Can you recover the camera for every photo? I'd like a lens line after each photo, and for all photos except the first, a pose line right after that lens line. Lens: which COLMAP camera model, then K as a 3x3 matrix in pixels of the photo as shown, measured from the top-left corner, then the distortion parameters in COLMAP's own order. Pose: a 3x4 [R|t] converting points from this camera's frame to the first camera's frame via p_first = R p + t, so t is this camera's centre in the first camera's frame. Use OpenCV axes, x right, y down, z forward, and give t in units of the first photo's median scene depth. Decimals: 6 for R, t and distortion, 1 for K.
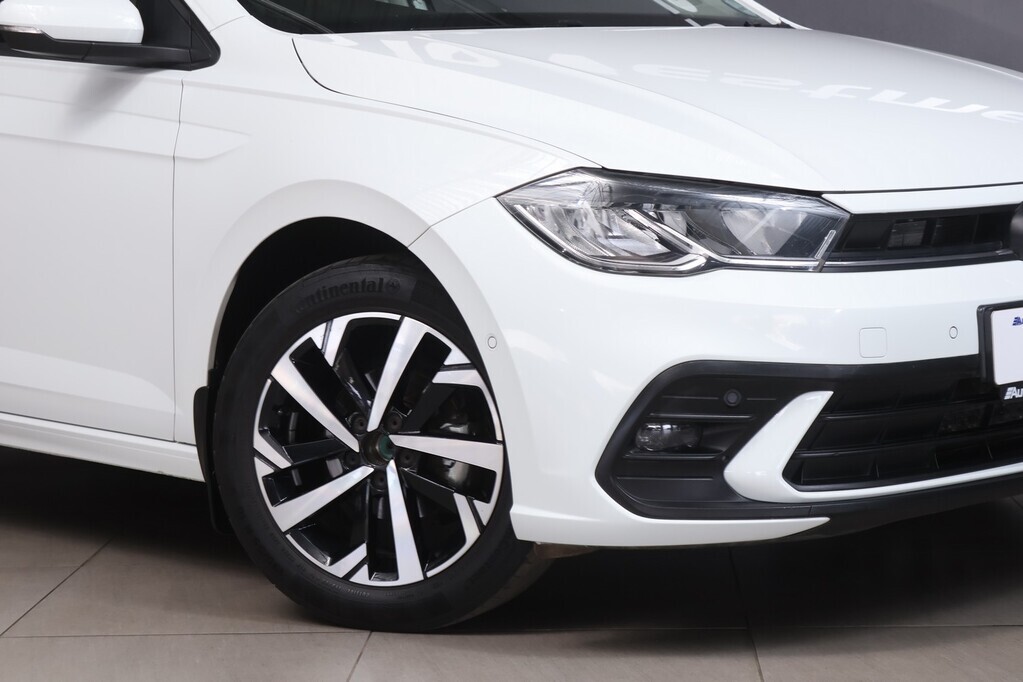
lens RADIAL K [[2569.5, 0, 507.1], [0, 2569.5, 339.2], [0, 0, 1]] dist [-0.032361, 0.000000]
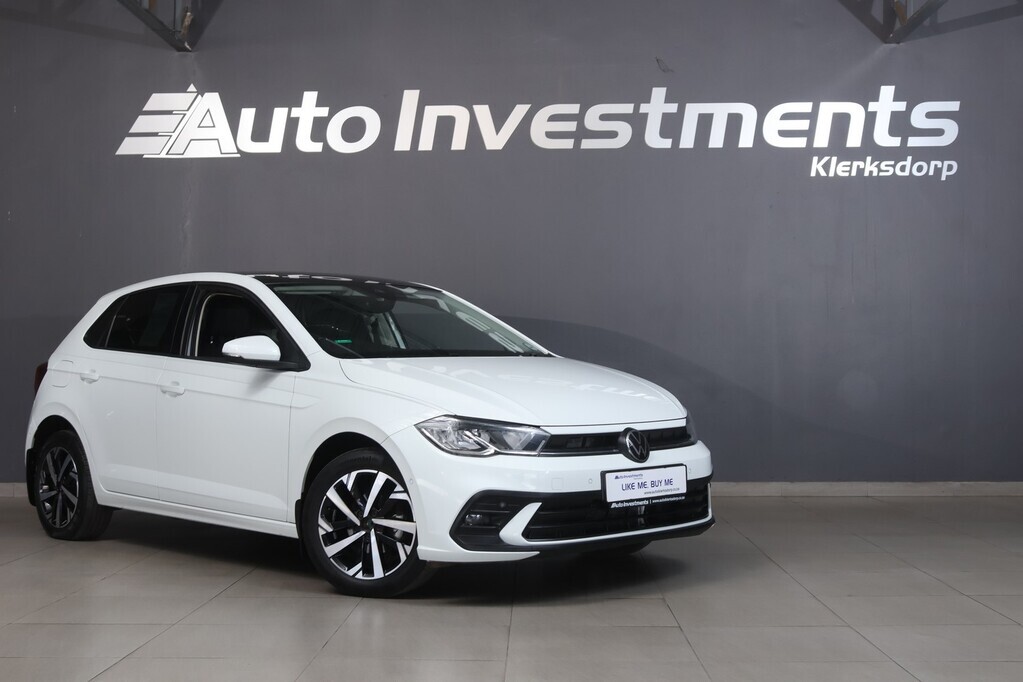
lens RADIAL K [[1348.2, 0, 506.0], [0, 1348.2, 333.9], [0, 0, 1]] dist [-0.044974, 0.000000]
pose [[0.999385, 0.020742, 0.028265, 0.045675], [-0.017133, 0.992329, -0.122432, 0.017139], [-0.030588, 0.121872, 0.992074, -0.348864]]
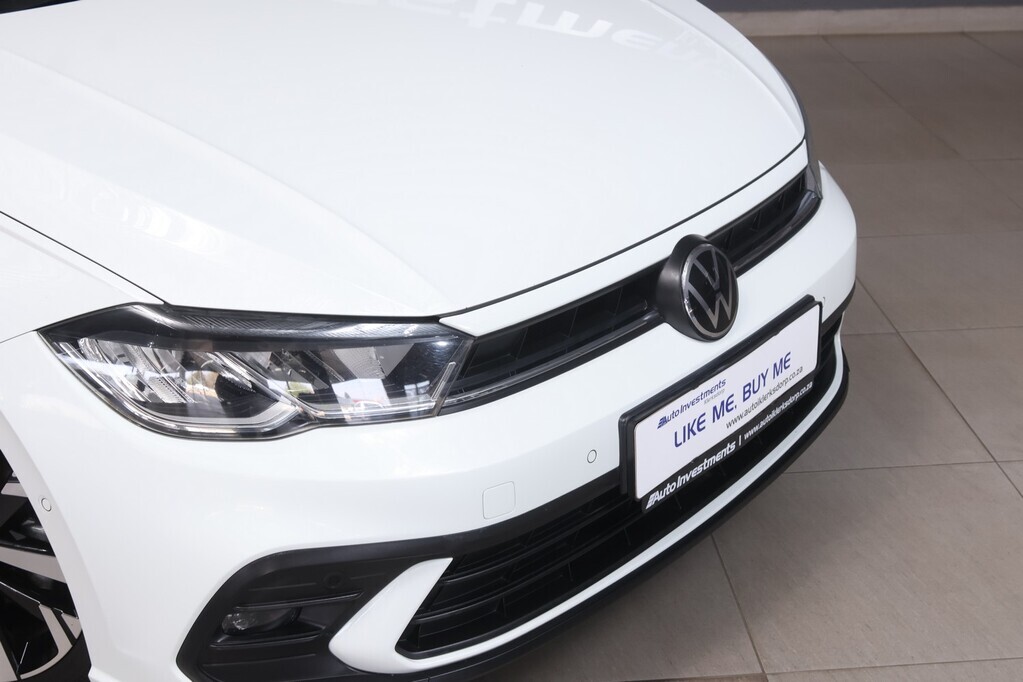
lens RADIAL K [[1510.0, 0, 516.4], [0, 1510.0, 345.9], [0, 0, 1]] dist [-0.019777, 0.000000]
pose [[0.990614, -0.040293, 0.130614, 0.079753], [-0.004222, 0.946090, 0.323876, -0.197497], [-0.136622, -0.321388, 0.937040, 0.514499]]
